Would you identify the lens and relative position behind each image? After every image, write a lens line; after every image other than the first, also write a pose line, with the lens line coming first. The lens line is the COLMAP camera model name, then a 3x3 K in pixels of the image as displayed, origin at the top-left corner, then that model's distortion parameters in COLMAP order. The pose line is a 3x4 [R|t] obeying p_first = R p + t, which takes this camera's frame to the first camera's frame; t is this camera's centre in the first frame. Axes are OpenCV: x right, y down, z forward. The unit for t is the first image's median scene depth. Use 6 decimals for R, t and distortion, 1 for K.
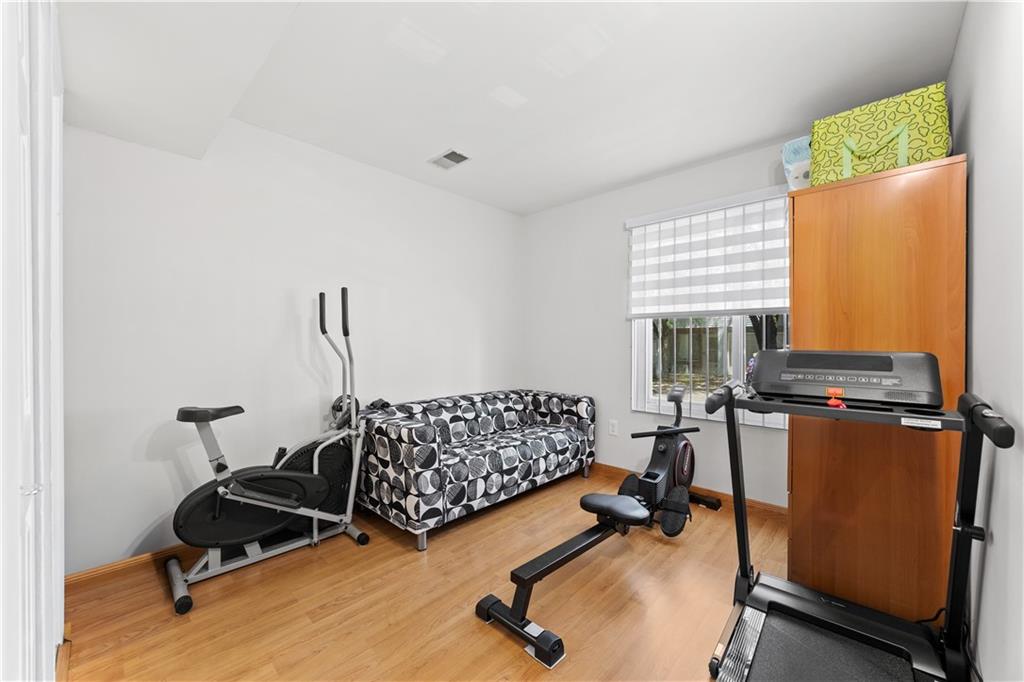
lens RADIAL K [[394.7, 0, 508.6], [0, 394.7, 341.6], [0, 0, 1]] dist [-0.005766, 0.000396]
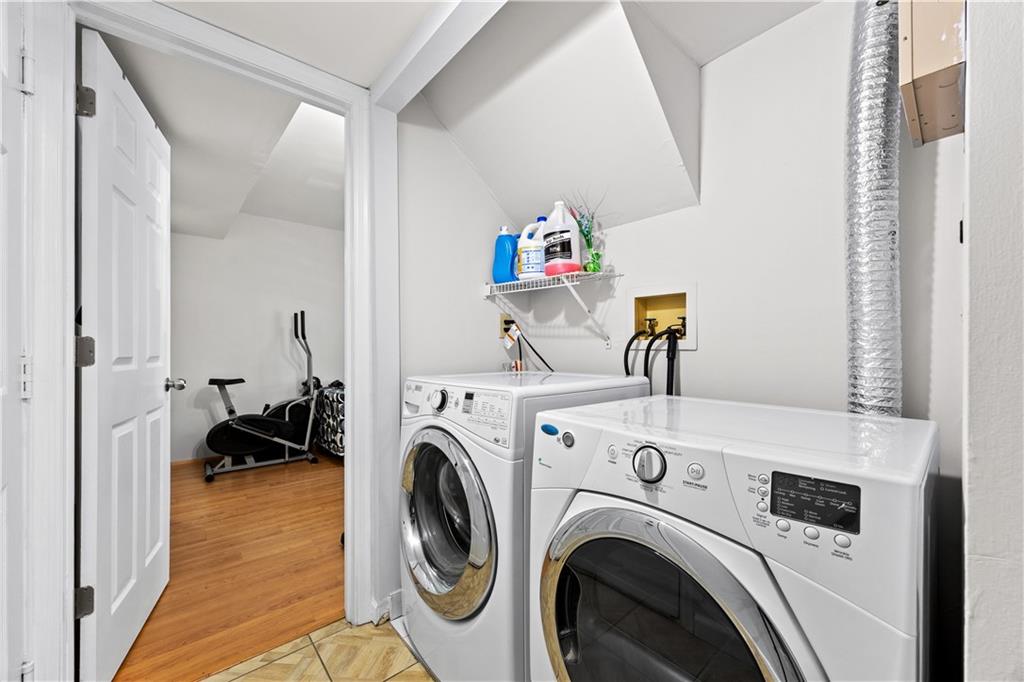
lens RADIAL K [[394.7, 0, 511.1], [0, 394.7, 345.4], [0, 0, 1]] dist [-0.005766, 0.000396]
pose [[0.995299, -0.002425, -0.096817, 0.651347], [0.002017, 0.999989, -0.004312, 0.022111], [0.096826, 0.004097, 0.995293, -0.610111]]
